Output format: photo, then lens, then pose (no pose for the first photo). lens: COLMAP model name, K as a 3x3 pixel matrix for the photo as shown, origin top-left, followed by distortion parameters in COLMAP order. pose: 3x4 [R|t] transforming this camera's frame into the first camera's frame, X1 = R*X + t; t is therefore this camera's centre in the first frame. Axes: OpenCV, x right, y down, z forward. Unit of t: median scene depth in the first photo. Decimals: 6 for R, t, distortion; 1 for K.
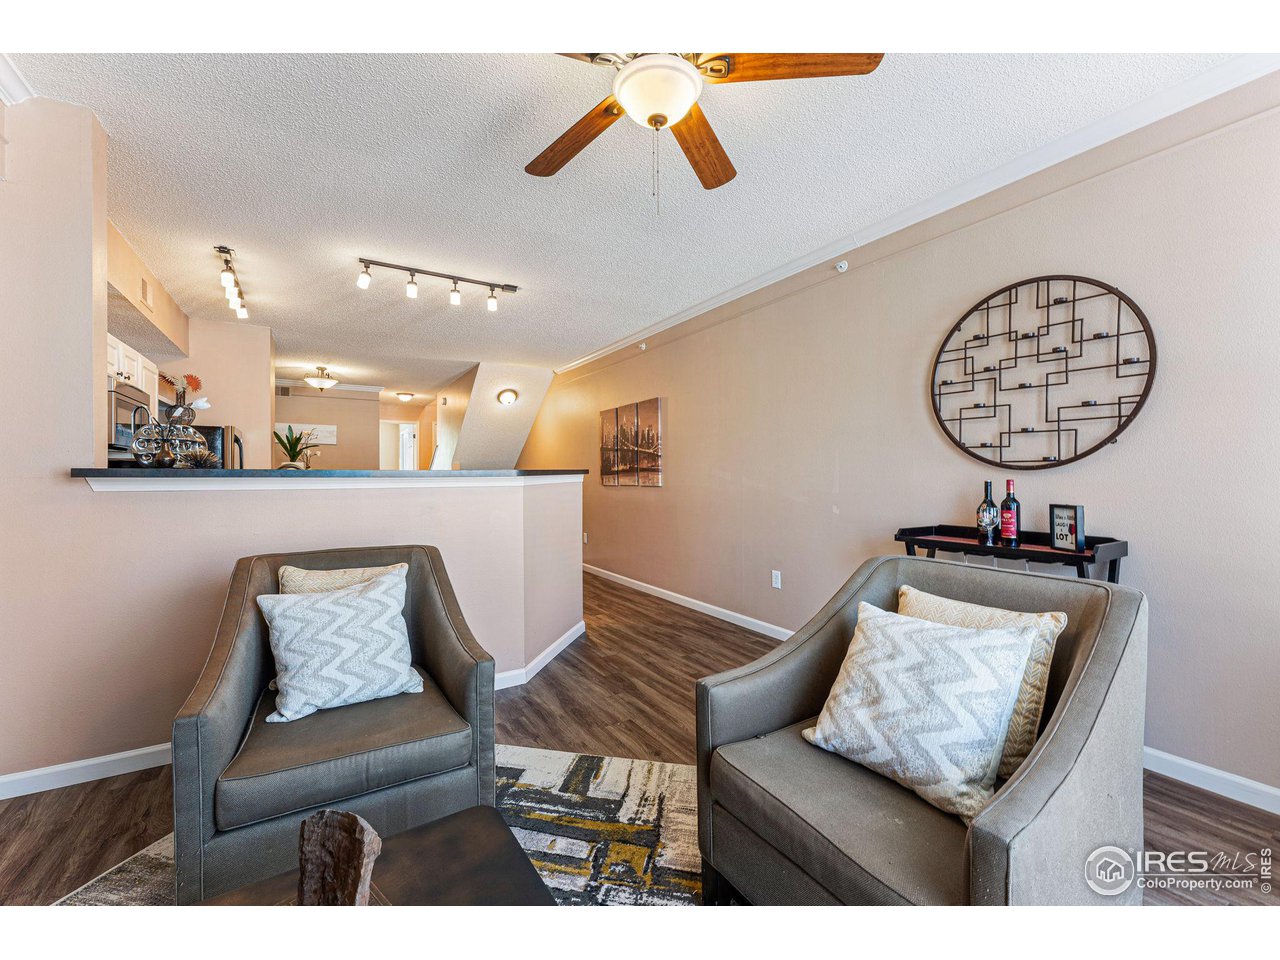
lens RADIAL K [[521.7, 0, 640.0], [0, 521.7, 478.0], [0, 0, 1]] dist [0.000535, -0.000240]
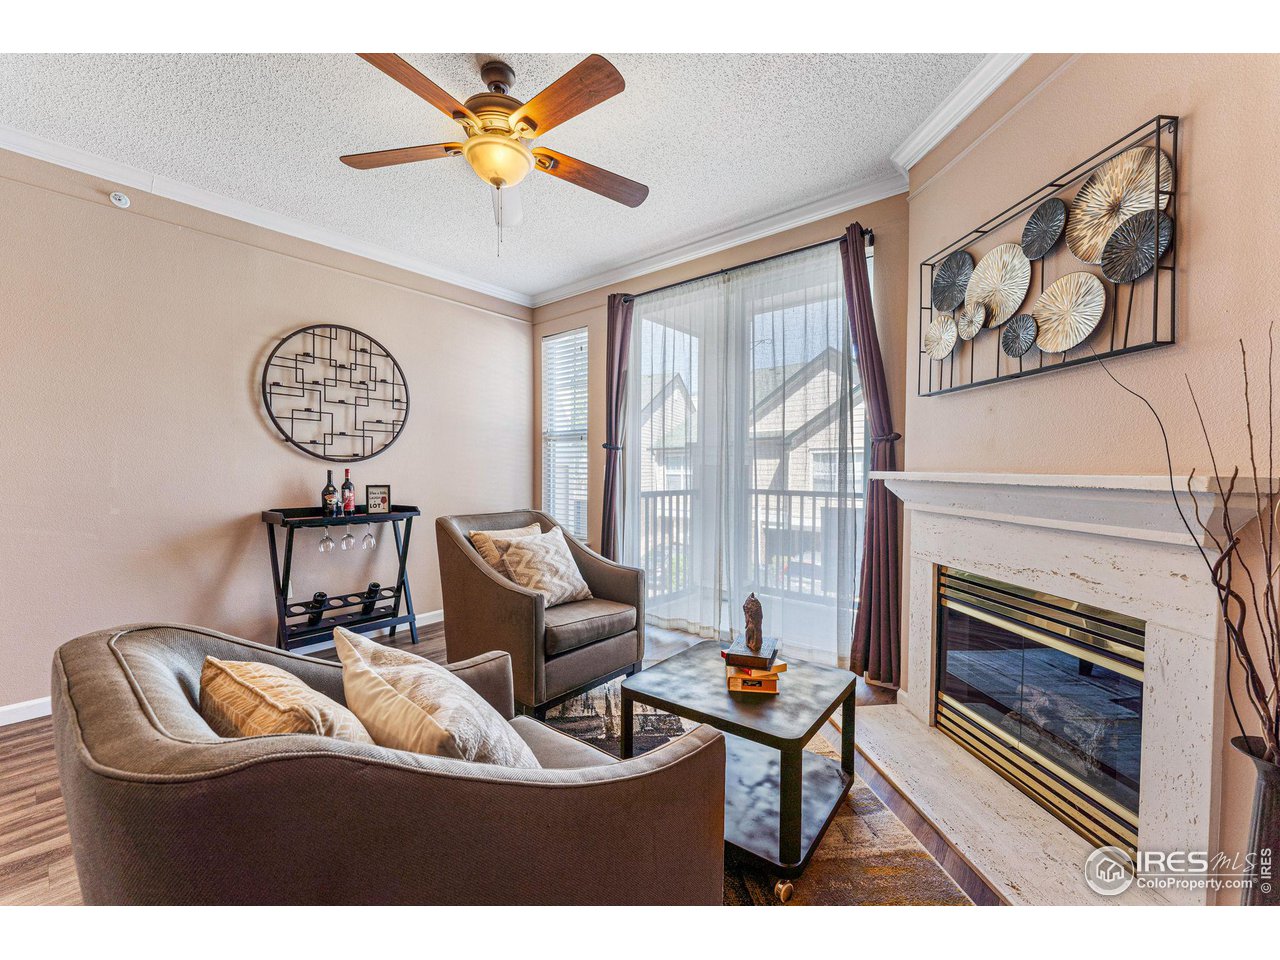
lens RADIAL K [[521.7, 0, 640.8], [0, 521.7, 479.4], [0, 0, 1]] dist [0.000535, -0.000240]
pose [[-0.314929, -0.014551, 0.949004, -0.832542], [0.004585, 0.999847, 0.016852, 0.010854], [-0.949104, 0.009658, -0.314814, 0.677346]]
